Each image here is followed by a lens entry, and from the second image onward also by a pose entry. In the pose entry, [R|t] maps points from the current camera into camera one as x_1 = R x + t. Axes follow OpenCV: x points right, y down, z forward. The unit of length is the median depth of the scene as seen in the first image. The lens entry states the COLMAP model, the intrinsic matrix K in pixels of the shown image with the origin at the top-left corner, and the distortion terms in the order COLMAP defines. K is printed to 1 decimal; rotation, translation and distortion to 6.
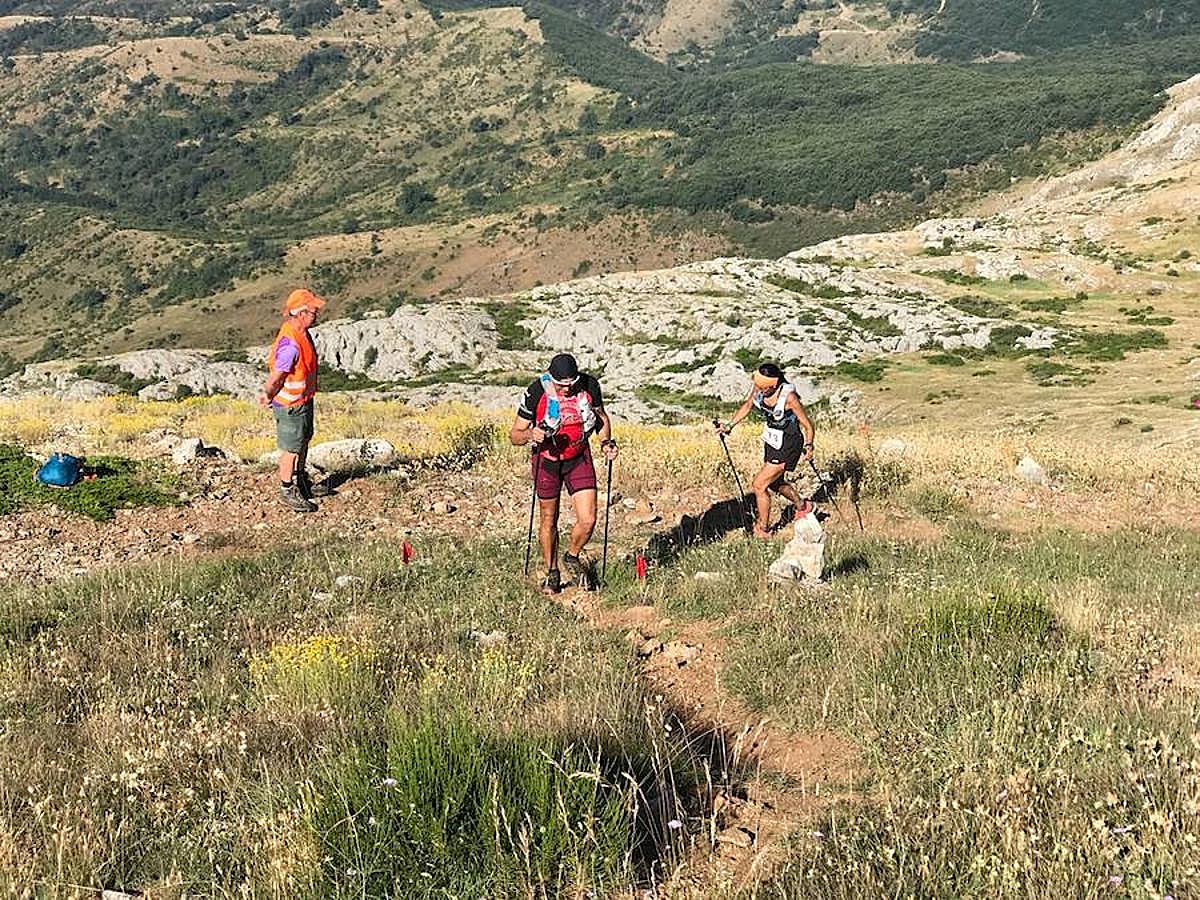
lens RADIAL K [[1956.1, 0, 611.1], [0, 1956.1, 475.8], [0, 0, 1]] dist [-0.037385, 0.805844]
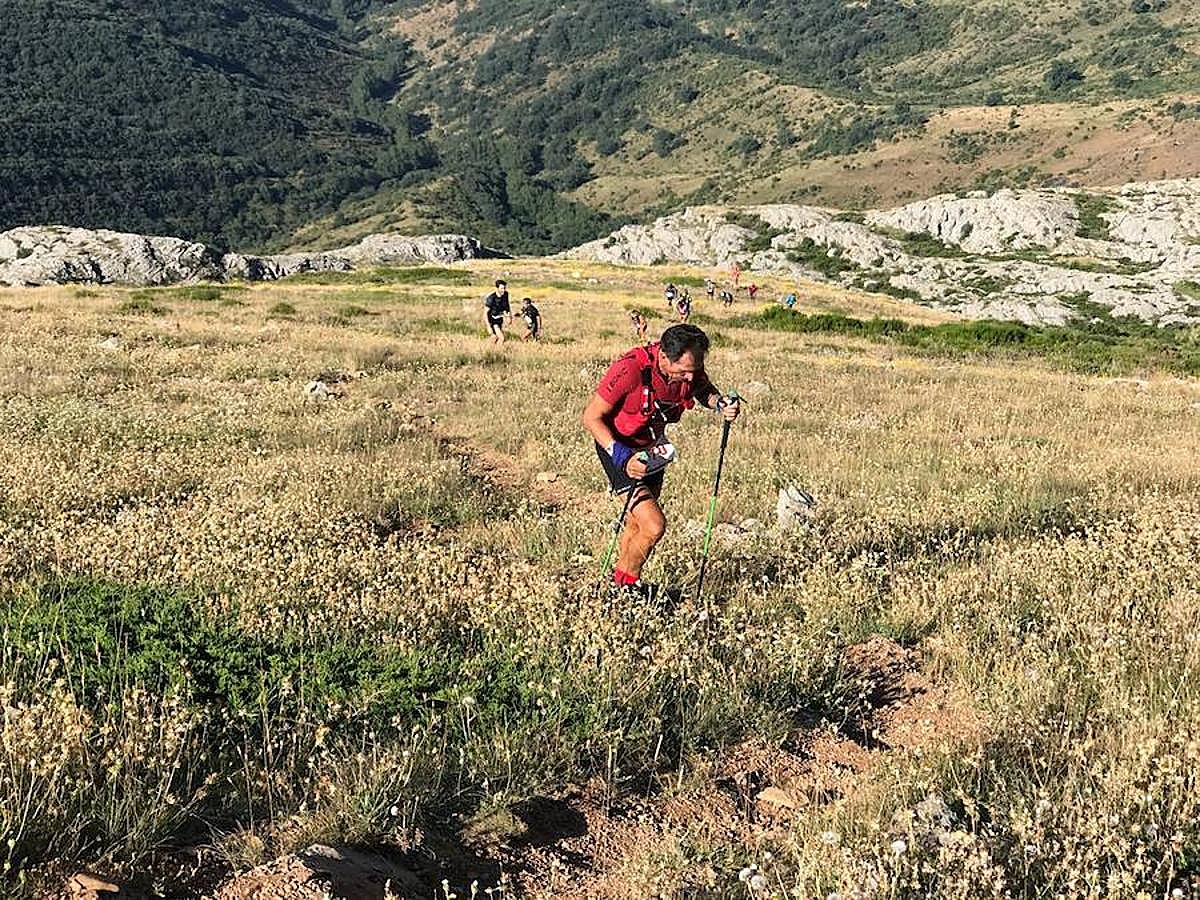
lens RADIAL K [[1956.1, 0, 611.1], [0, 1956.1, 475.8], [0, 0, 1]] dist [-0.037385, 0.805844]
pose [[0.942131, 0.146217, -0.301679, 0.020430], [-0.123918, 0.988029, 0.091882, 0.001162], [0.311502, -0.049182, 0.948972, -0.074052]]
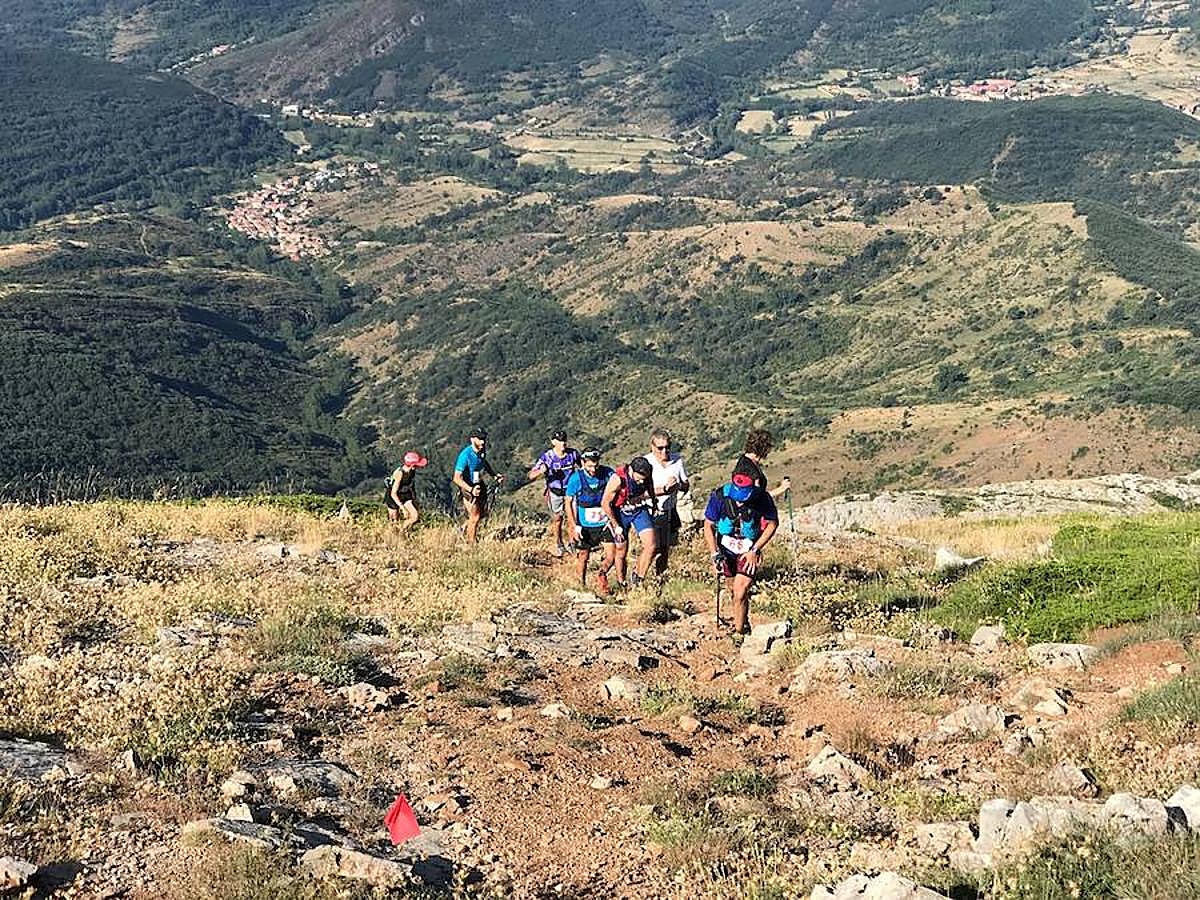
lens RADIAL K [[1956.1, 0, 611.1], [0, 1956.1, 475.8], [0, 0, 1]] dist [-0.037385, 0.805844]
pose [[0.956377, 0.071768, -0.283183, 0.042811], [-0.091711, 0.994108, -0.057788, -0.000067], [0.277367, 0.081238, 0.957323, -0.164675]]
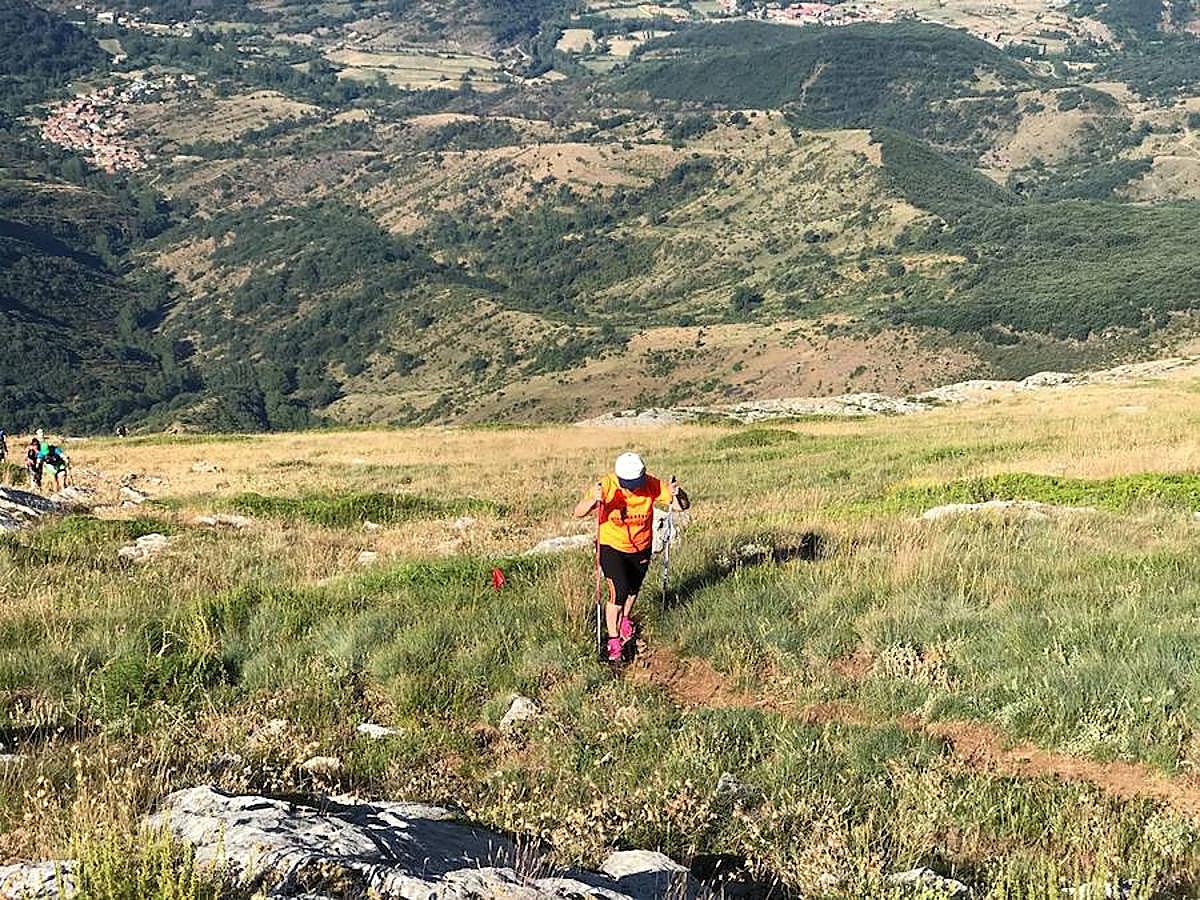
lens RADIAL K [[1956.1, 0, 611.1], [0, 1956.1, 475.8], [0, 0, 1]] dist [-0.037385, 0.805844]
pose [[0.976871, 0.084120, -0.196588, 0.071491], [-0.090103, 0.995697, -0.021671, 0.000505], [0.193919, 0.038883, 0.980247, -0.212811]]
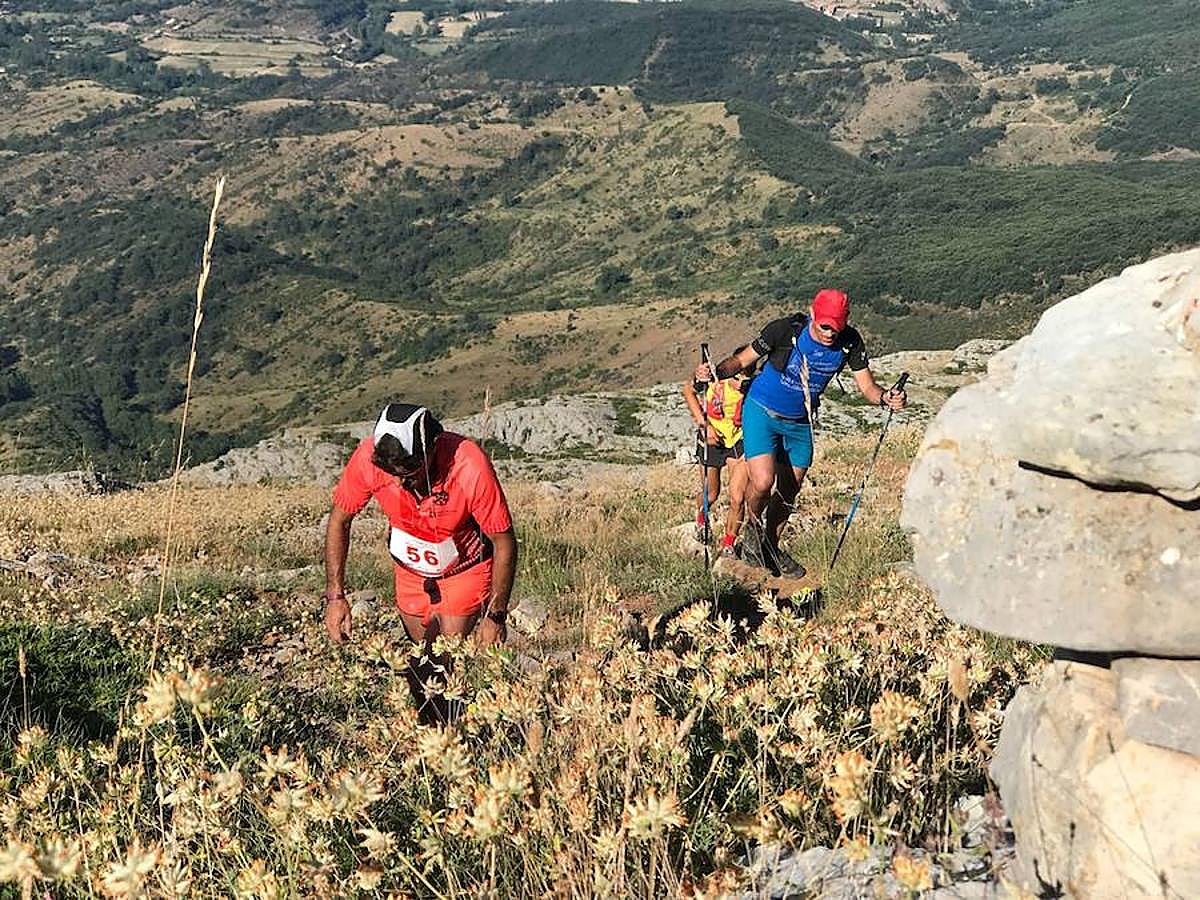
lens RADIAL K [[1956.1, 0, 611.1], [0, 1956.1, 475.8], [0, 0, 1]] dist [-0.037385, 0.805844]
pose [[0.992581, 0.041790, -0.114180, 0.038303], [-0.044648, 0.998747, -0.022590, -0.001175], [0.113093, 0.027520, 0.993203, -0.147808]]
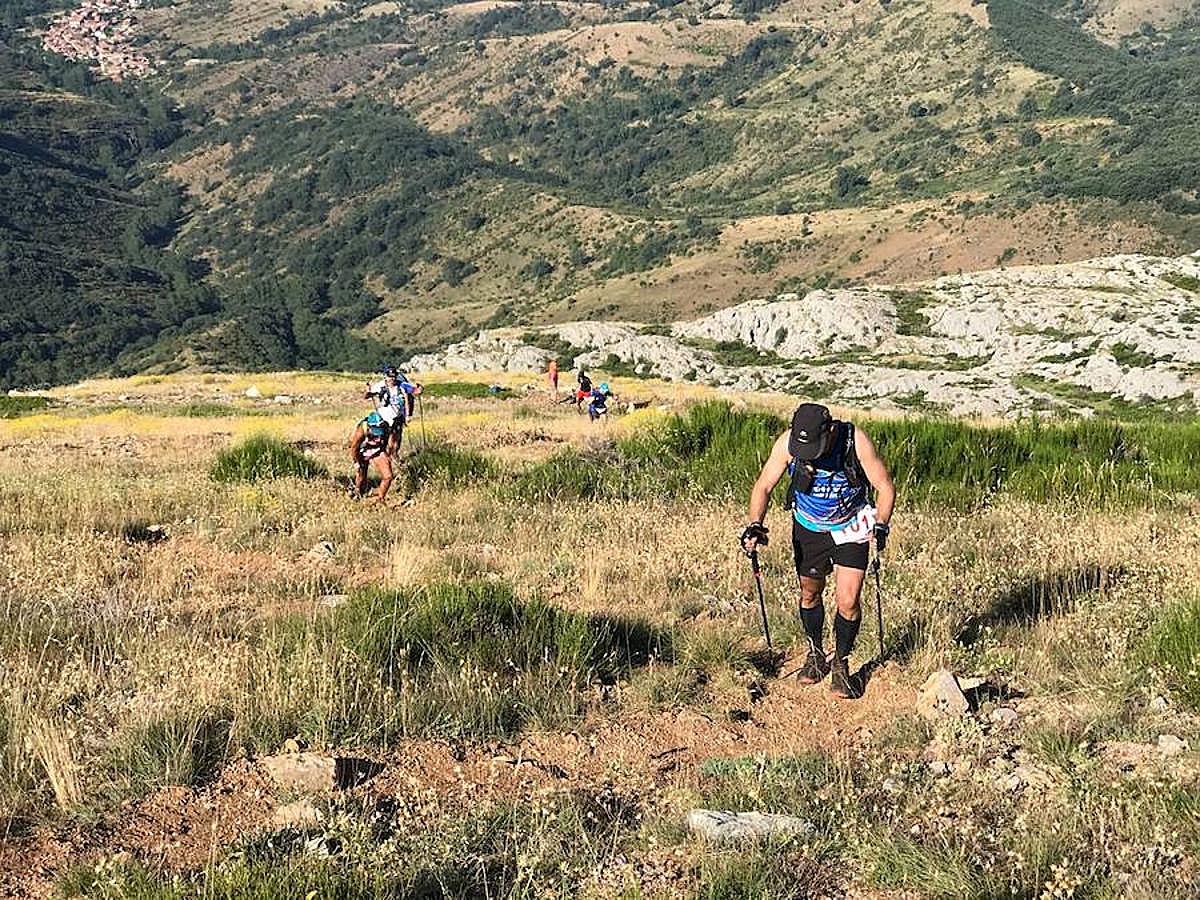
lens RADIAL K [[1956.1, 0, 611.1], [0, 1956.1, 475.8], [0, 0, 1]] dist [-0.037385, 0.805844]
pose [[0.974628, 0.056272, -0.216643, 0.010327], [-0.053688, 0.998399, 0.017795, 0.001148], [0.217297, -0.005713, 0.976089, -0.035815]]
